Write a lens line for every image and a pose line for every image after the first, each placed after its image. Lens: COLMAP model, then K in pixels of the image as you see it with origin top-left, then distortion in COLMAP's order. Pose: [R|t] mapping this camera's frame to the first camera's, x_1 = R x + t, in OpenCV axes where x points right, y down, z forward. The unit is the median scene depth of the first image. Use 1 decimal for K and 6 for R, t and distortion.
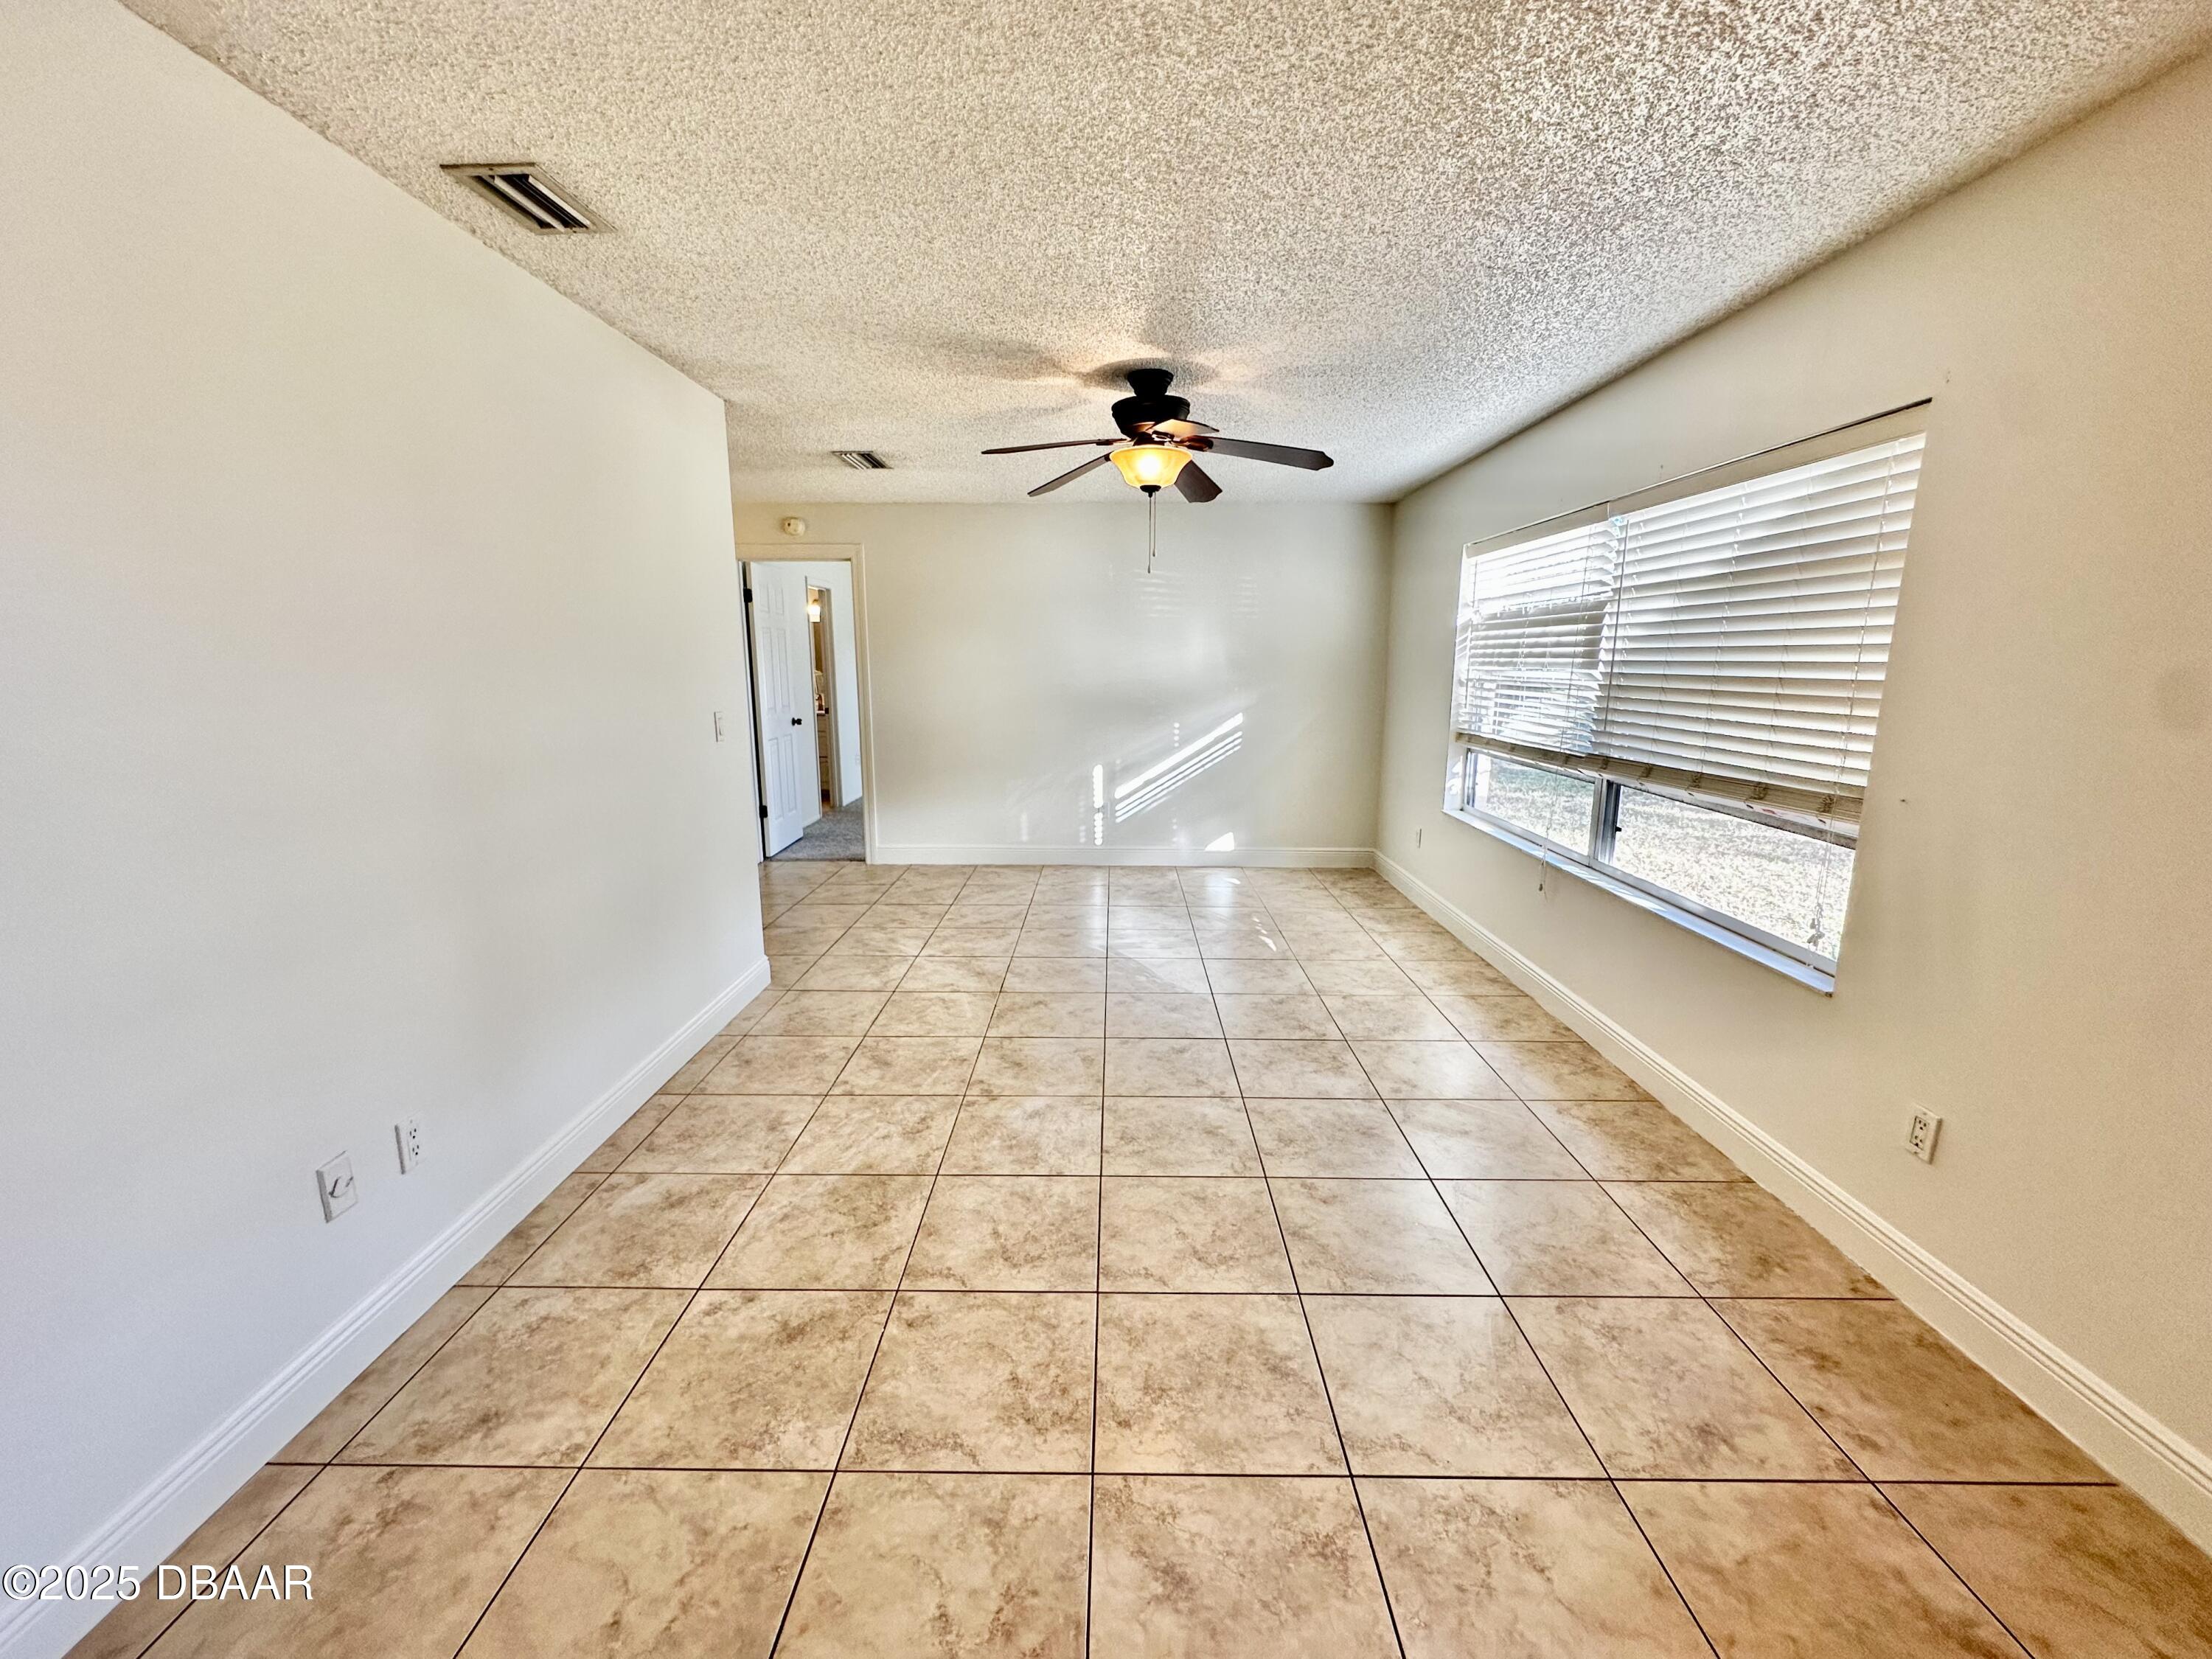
lens RADIAL K [[882.9, 0, 1107.2], [0, 882.9, 830.9], [0, 0, 1]] dist [-0.004382, 0.000698]
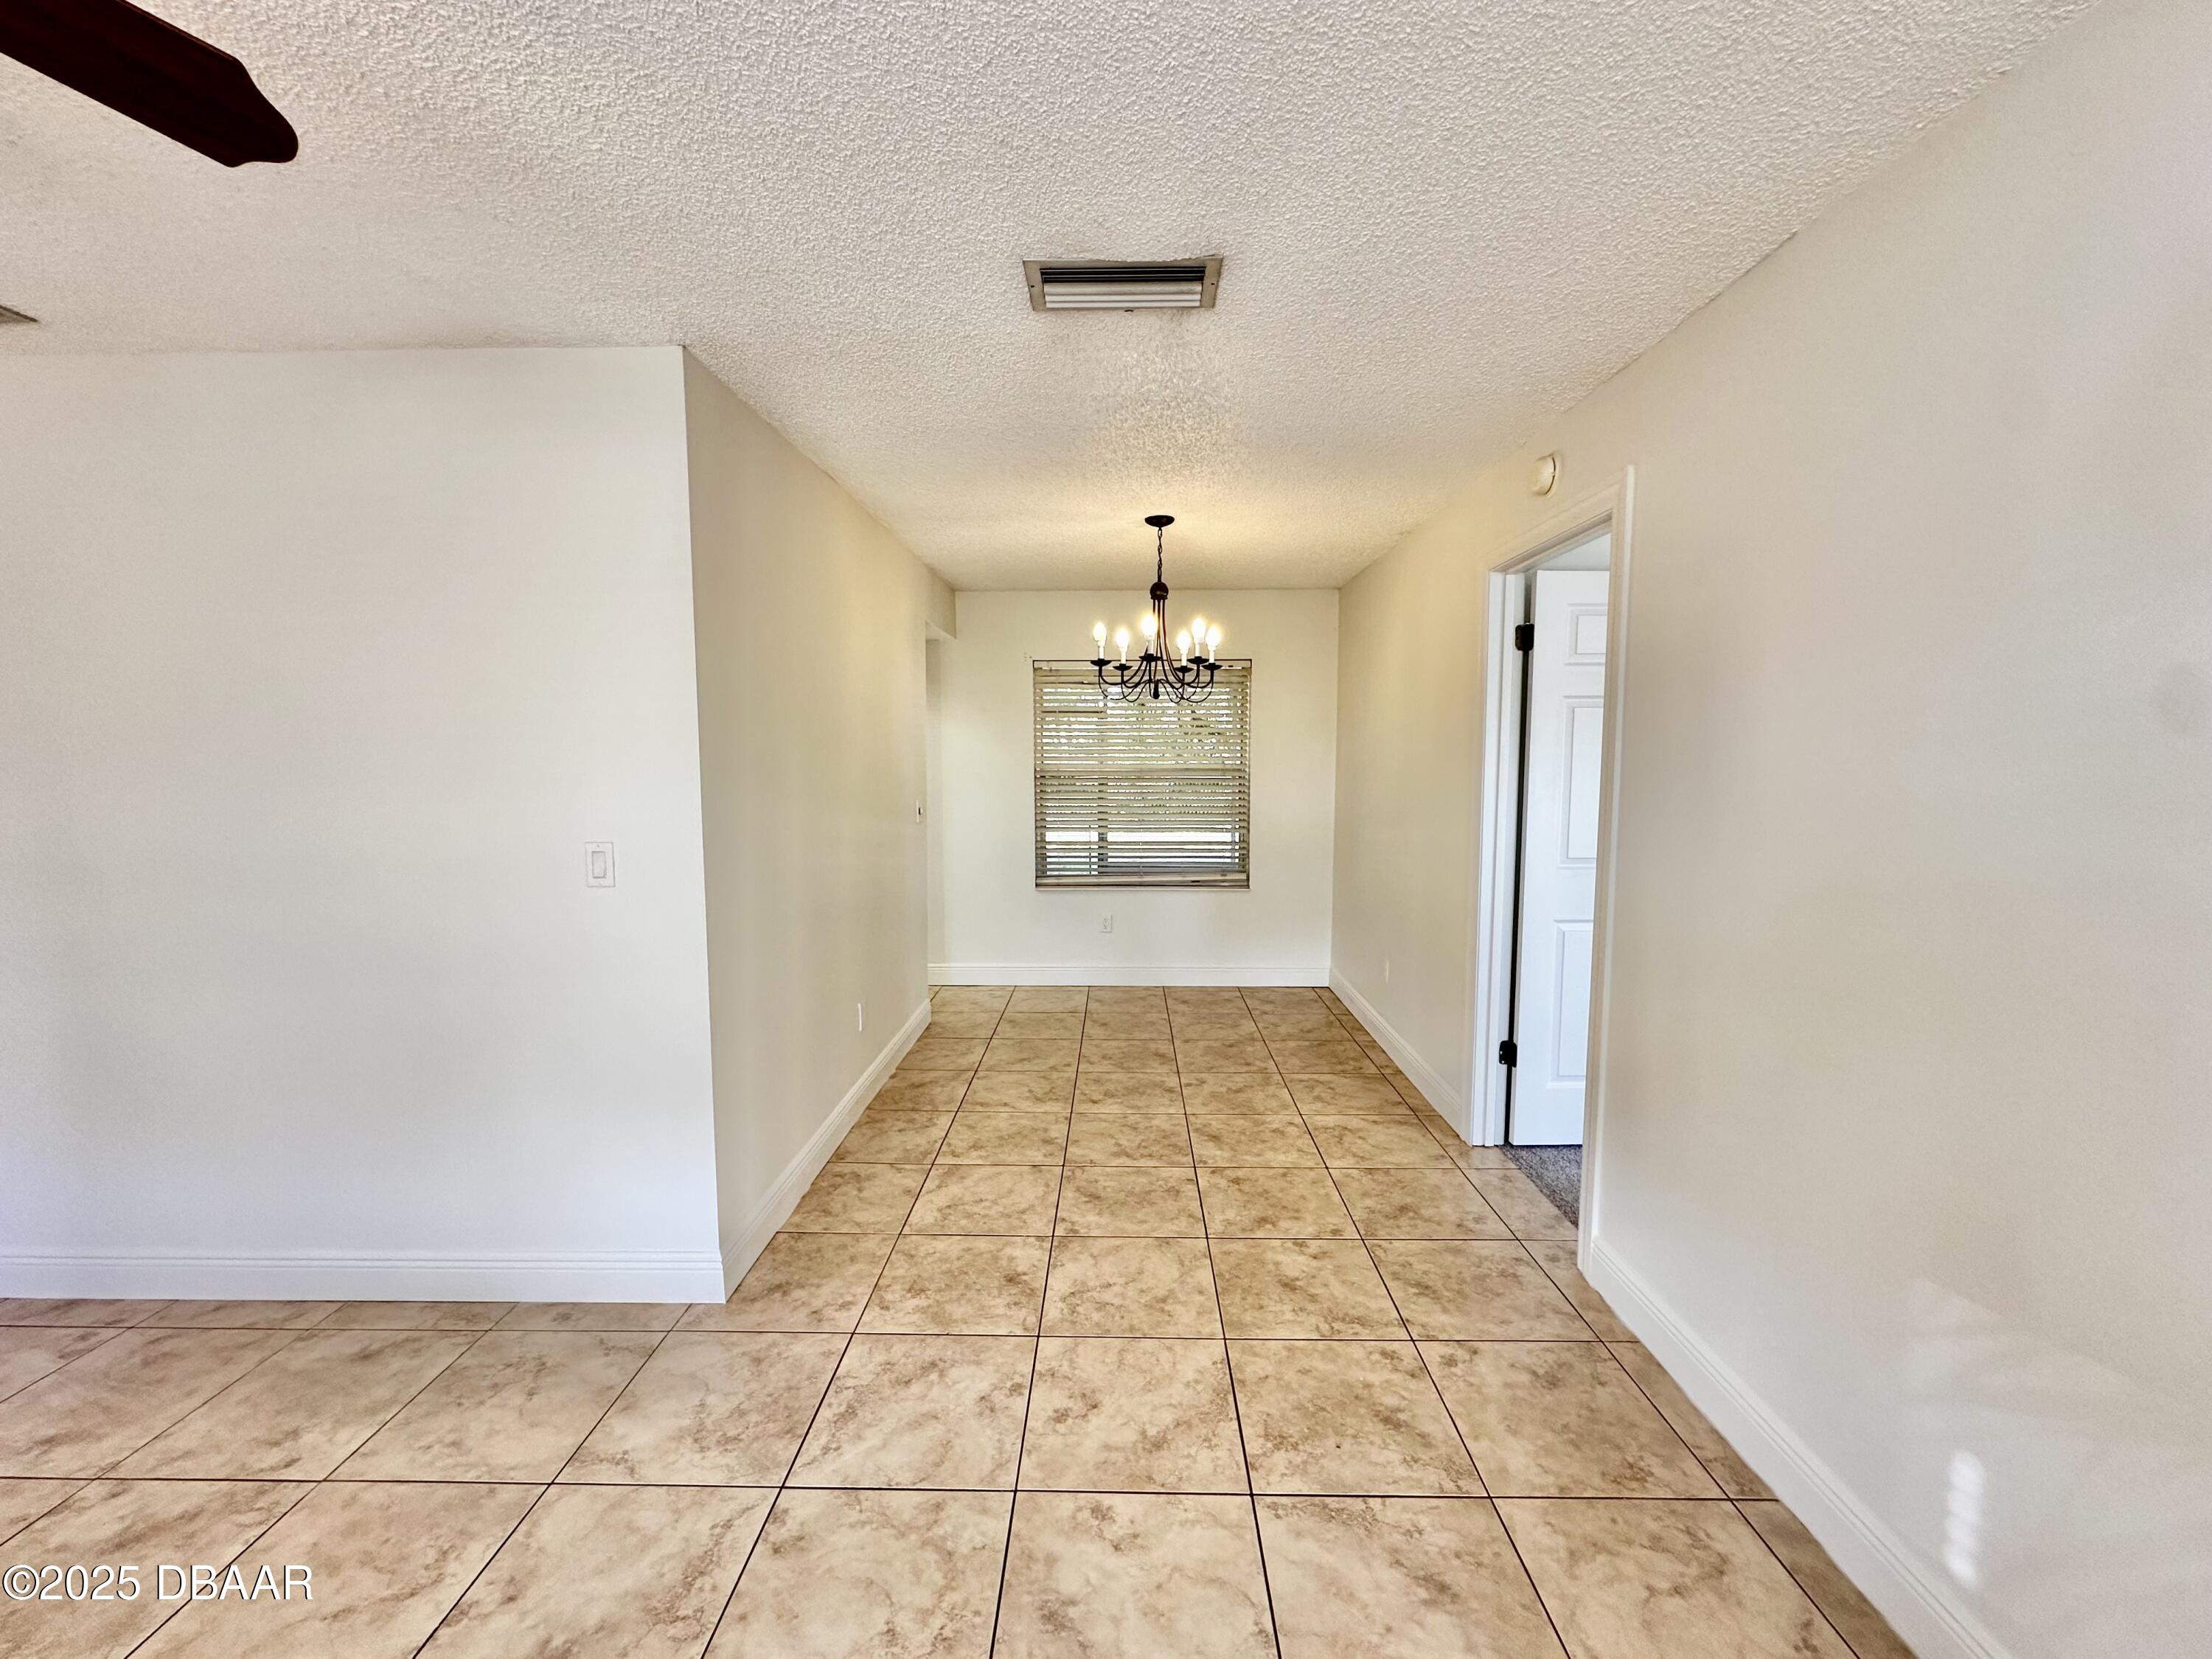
lens RADIAL K [[880.5, 0, 1106.0], [0, 880.5, 829.5], [0, 0, 1]] dist [-0.002906, 0.000326]
pose [[-0.009099, 0.082565, -0.996544, 0.236218], [-0.190148, 0.978259, 0.082787, -0.316628], [0.981713, 0.190244, 0.006799, 1.596906]]
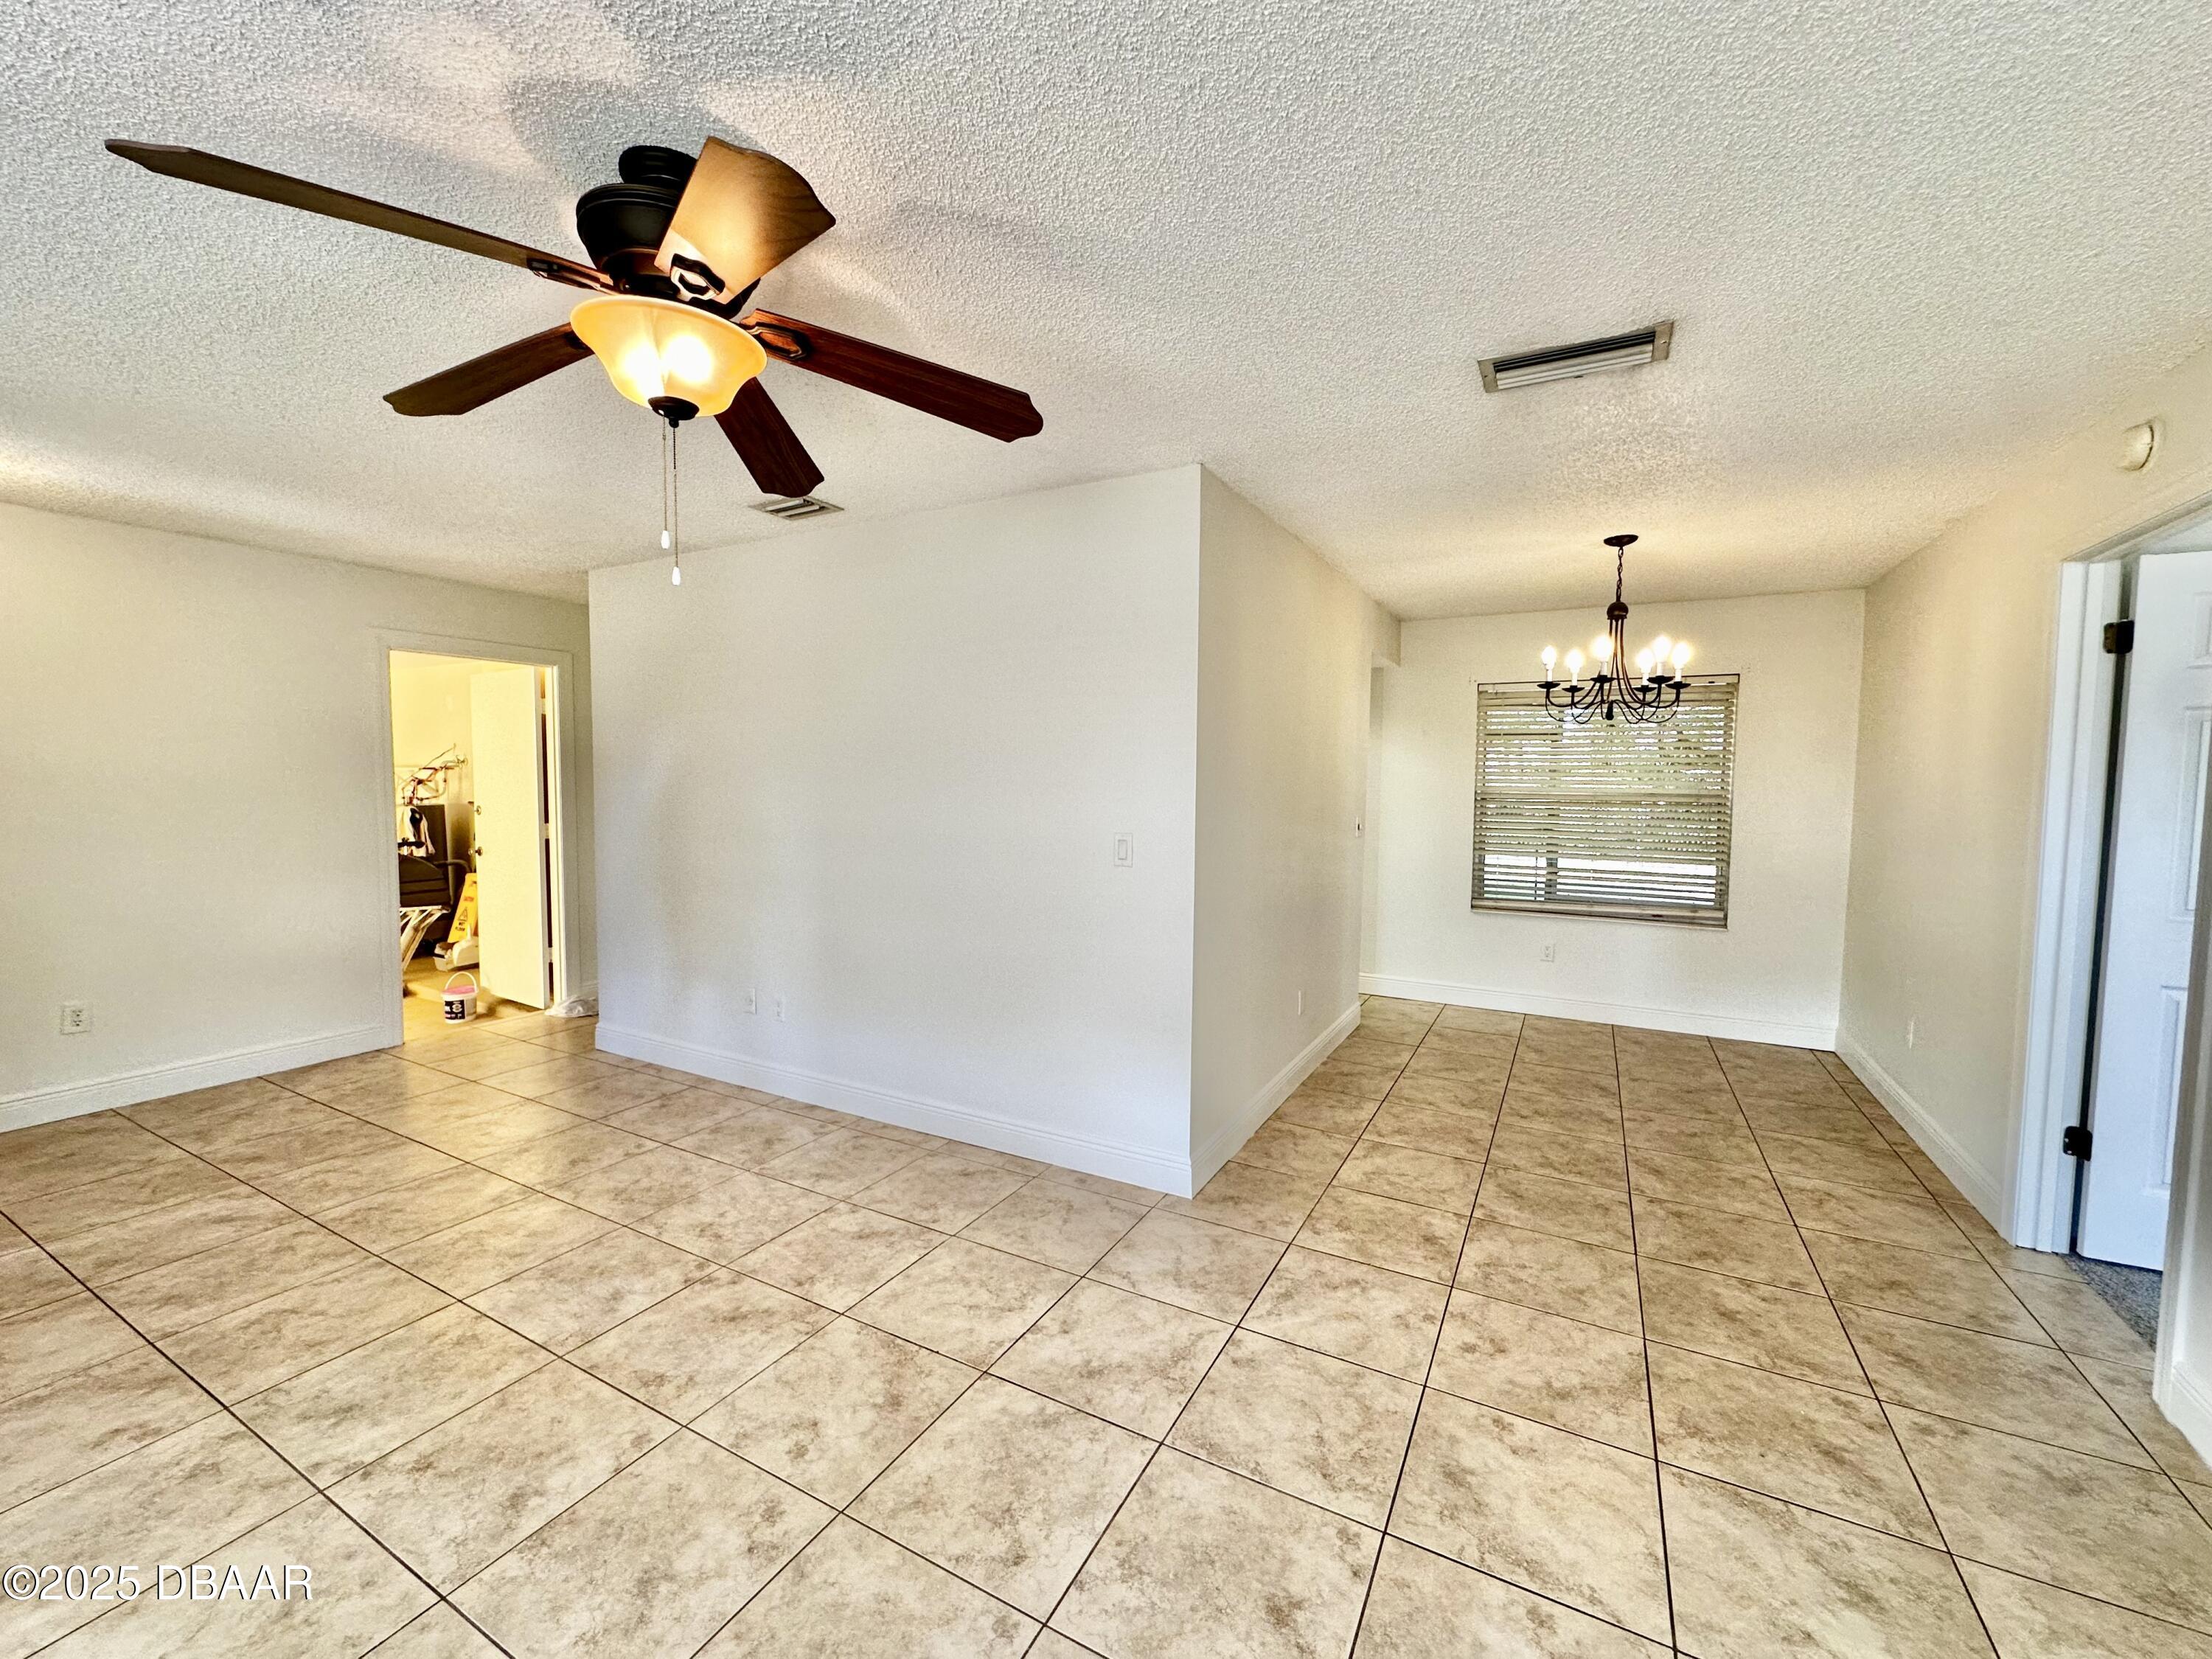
lens RADIAL K [[882.9, 0, 1107.2], [0, 882.9, 830.9], [0, 0, 1]] dist [-0.004382, 0.000698]
pose [[-0.468929, 0.046401, -0.882016, 0.405358], [-0.180364, 0.972545, 0.147055, -0.311398], [0.864624, 0.228042, -0.447685, 1.620276]]
